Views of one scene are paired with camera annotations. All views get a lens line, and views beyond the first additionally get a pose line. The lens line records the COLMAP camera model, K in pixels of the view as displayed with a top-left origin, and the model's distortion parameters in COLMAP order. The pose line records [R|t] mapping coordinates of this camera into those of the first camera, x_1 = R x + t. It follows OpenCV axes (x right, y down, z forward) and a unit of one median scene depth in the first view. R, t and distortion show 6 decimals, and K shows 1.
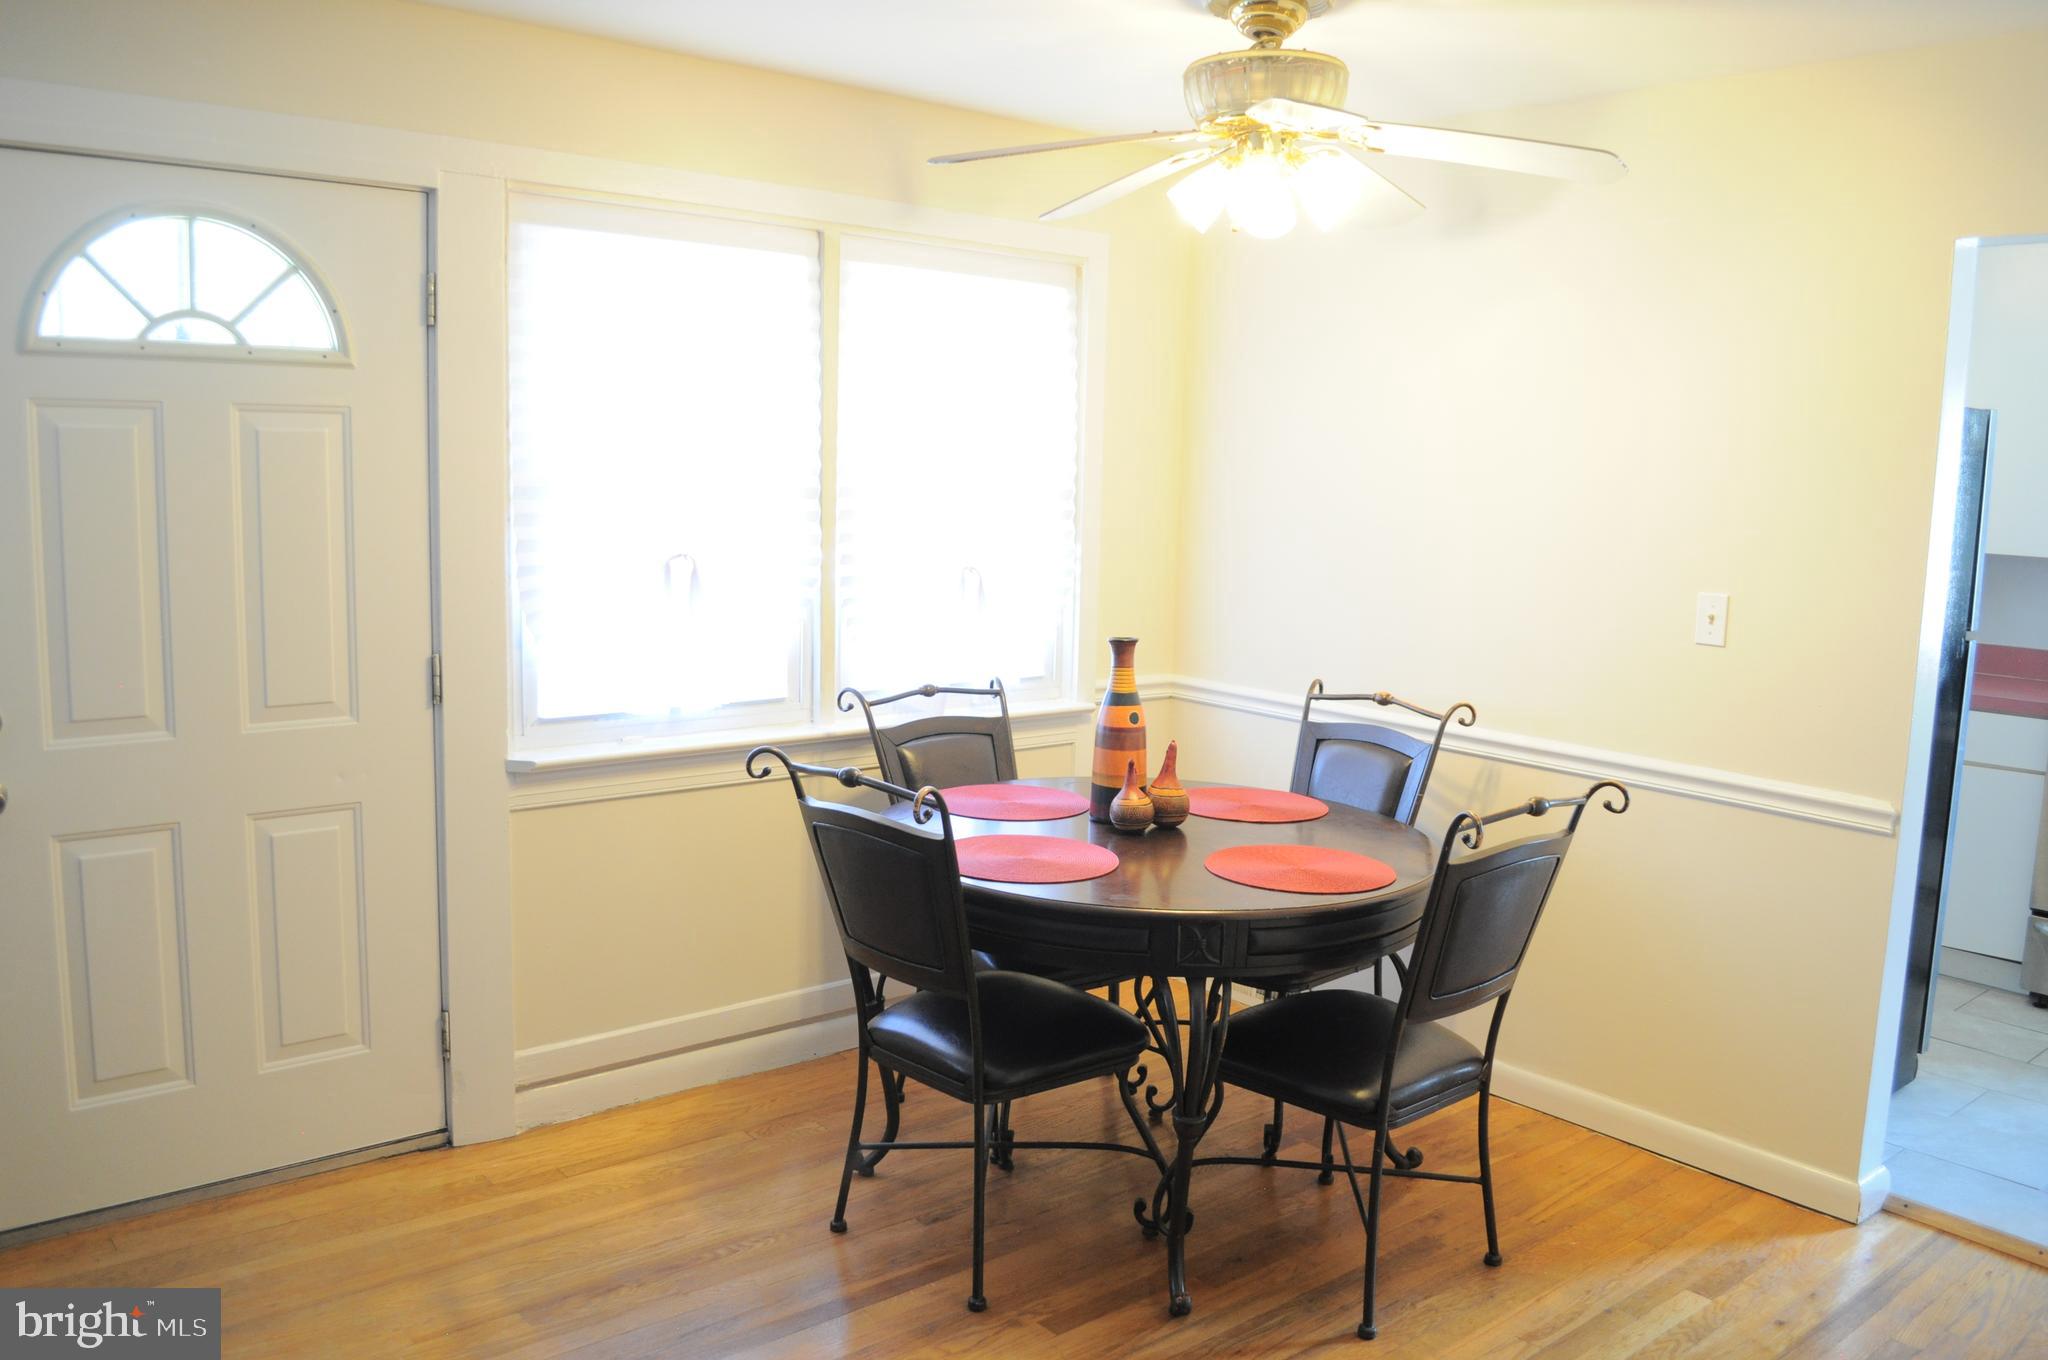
lens RADIAL K [[1578.0, 0, 1024.0], [0, 1578.0, 680.0], [0, 0, 1]] dist [-0.087510, -0.009524]
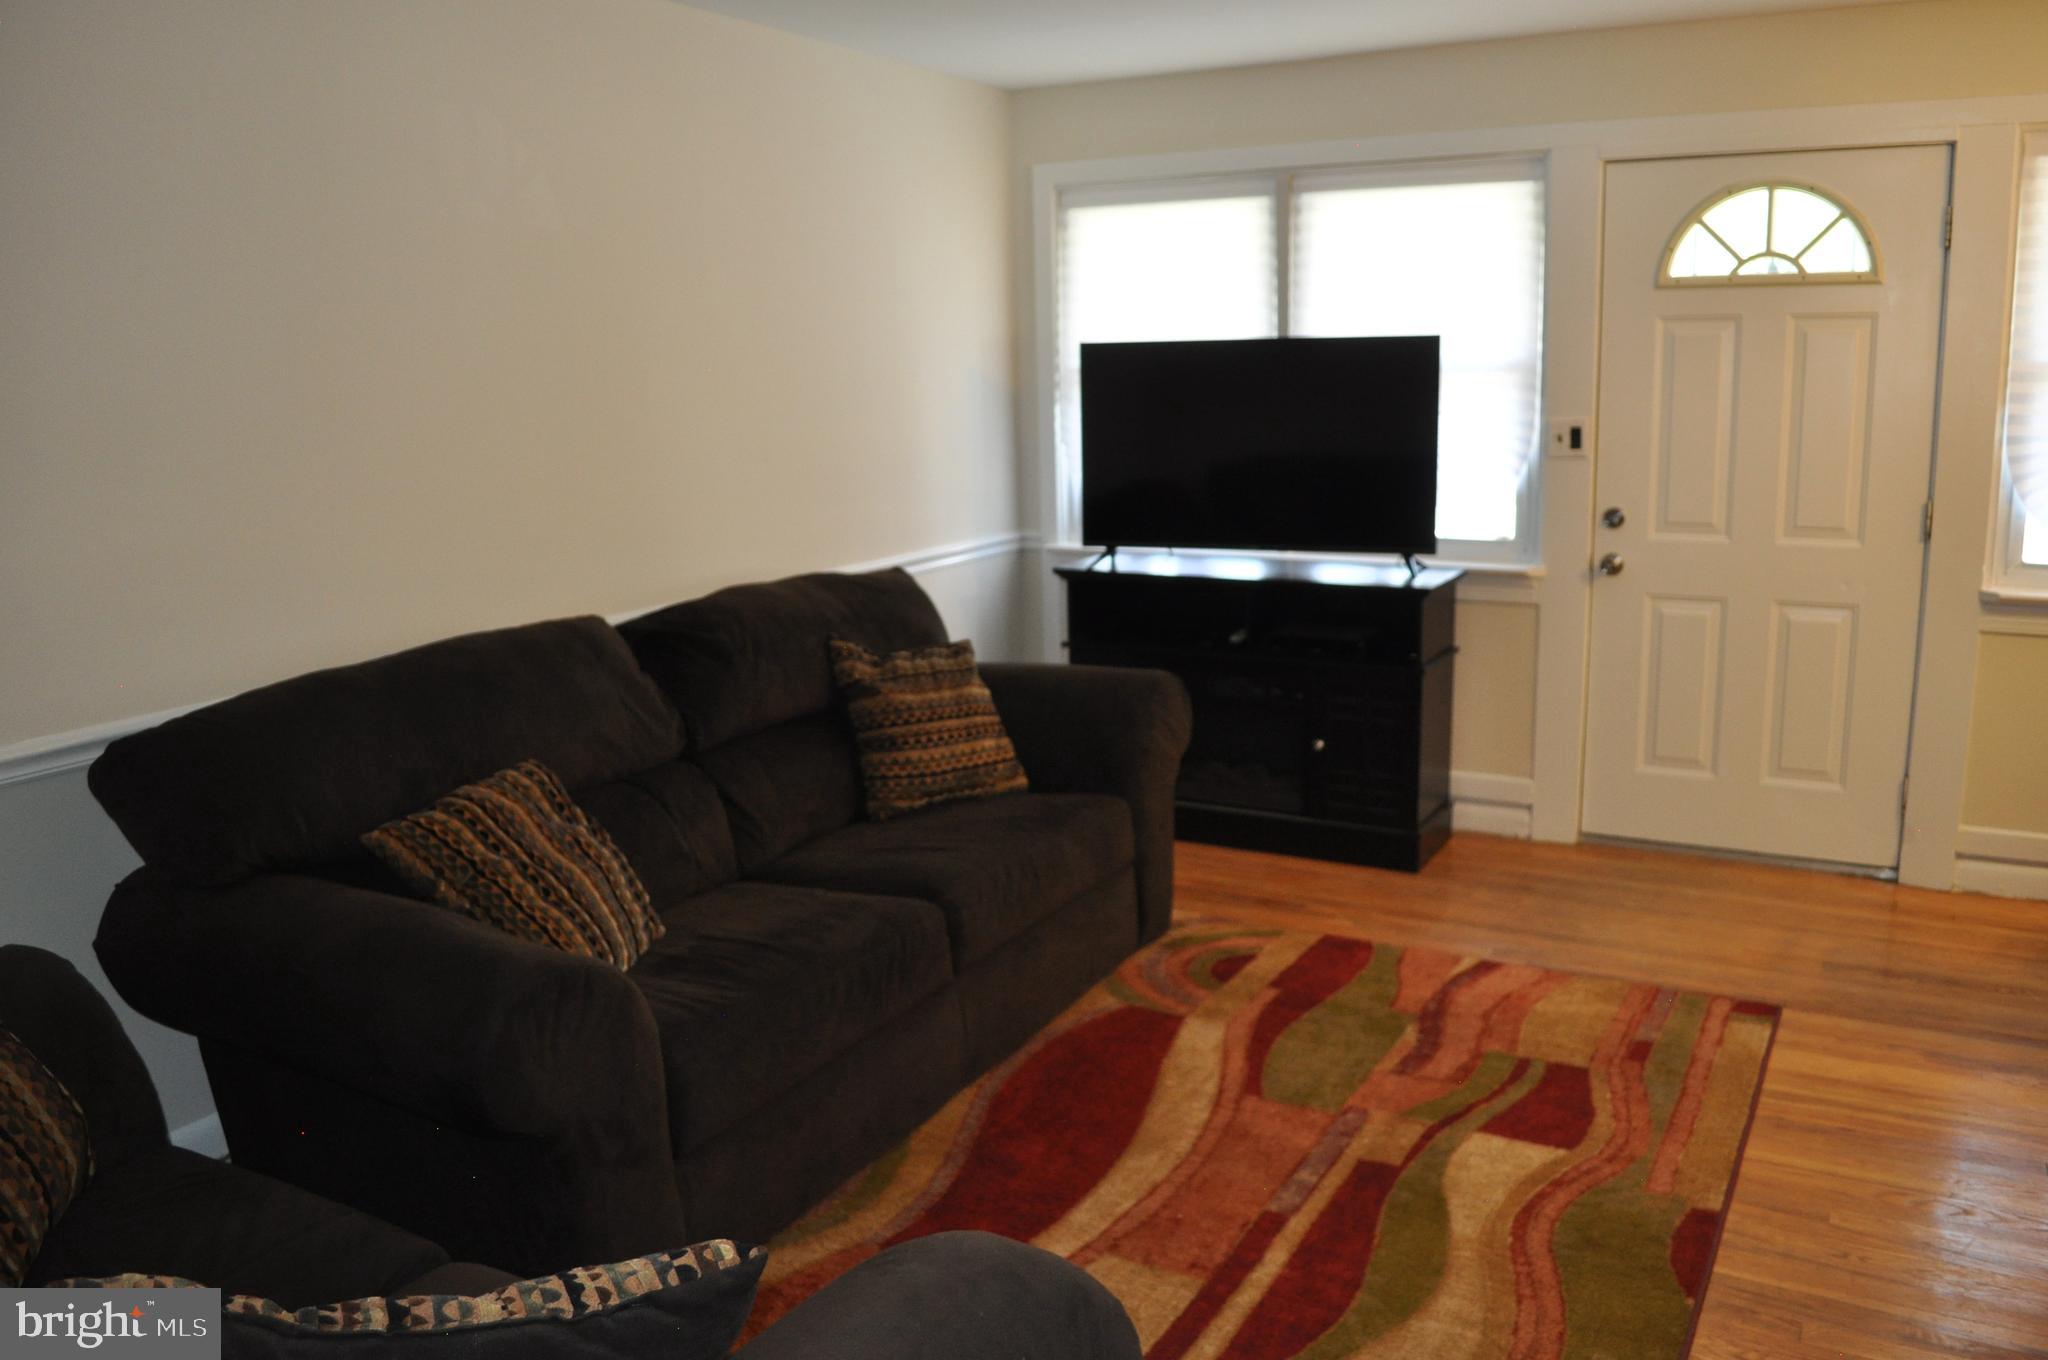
lens RADIAL K [[1578.0, 0, 1024.0], [0, 1578.0, 680.0], [0, 0, 1]] dist [-0.087510, -0.009524]
pose [[0.330501, 0.148888, -0.931988, 0.635292], [-0.089085, 0.987991, 0.126243, 0.041025], [0.939592, 0.041303, 0.339796, -0.152885]]
